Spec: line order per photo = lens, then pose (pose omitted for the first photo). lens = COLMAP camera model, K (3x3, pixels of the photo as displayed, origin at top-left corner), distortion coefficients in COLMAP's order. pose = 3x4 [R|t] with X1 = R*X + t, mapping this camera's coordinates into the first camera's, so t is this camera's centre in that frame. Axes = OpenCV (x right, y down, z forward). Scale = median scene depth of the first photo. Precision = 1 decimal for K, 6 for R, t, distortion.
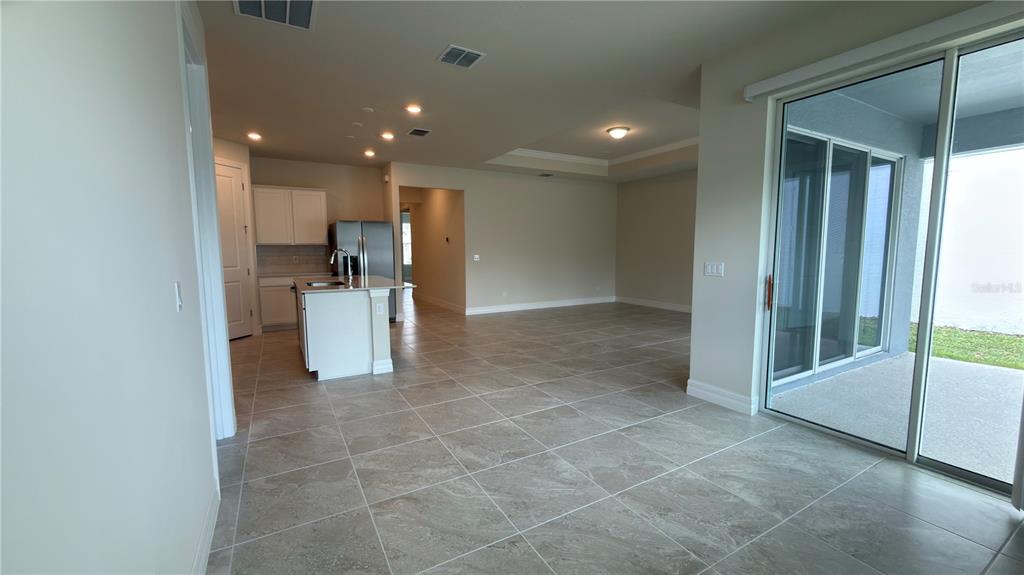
lens RADIAL K [[408.5, 0, 513.8], [0, 408.5, 289.7], [0, 0, 1]] dist [-0.000338, -0.000175]
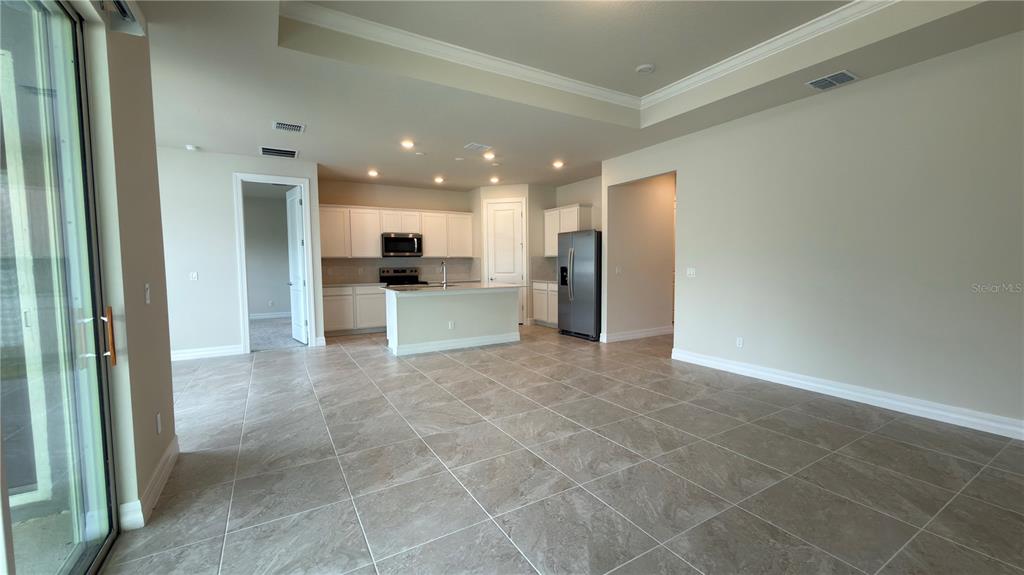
lens RADIAL K [[408.5, 0, 513.8], [0, 408.5, 289.7], [0, 0, 1]] dist [-0.000338, -0.000175]
pose [[0.012840, 0.072000, -0.997322, 0.691504], [-0.090002, 0.993439, 0.070561, -0.093498], [0.995859, 0.088855, 0.019236, 0.935063]]
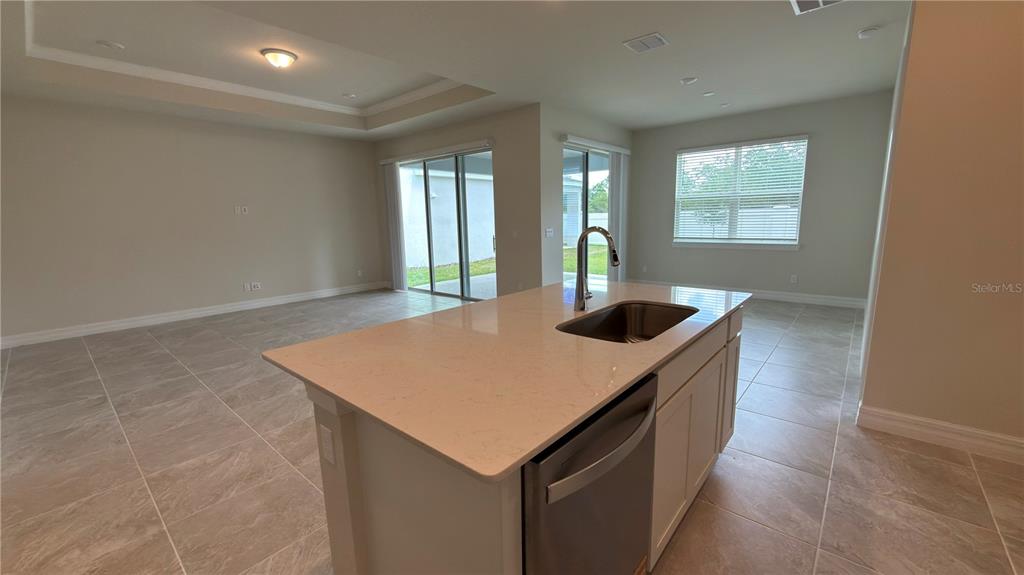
lens RADIAL K [[408.5, 0, 513.8], [0, 408.5, 289.7], [0, 0, 1]] dist [-0.000338, -0.000175]
pose [[-0.330232, -0.151673, 0.931634, -0.588040], [0.117864, 0.972654, 0.200130, -0.097411], [-0.936512, 0.175896, -0.303325, 0.926520]]
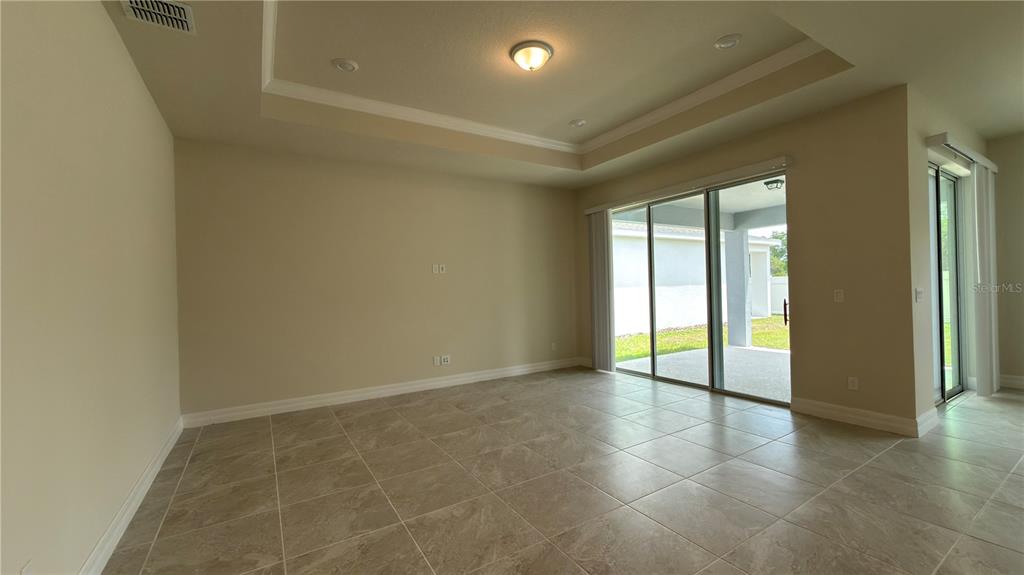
lens RADIAL K [[408.5, 0, 513.8], [0, 408.5, 289.7], [0, 0, 1]] dist [-0.000338, -0.000175]
pose [[-0.034829, 0.004119, 0.999385, -0.254093], [0.127625, 0.991822, 0.000360, -0.102971], [-0.991211, 0.127559, -0.035070, 1.098014]]
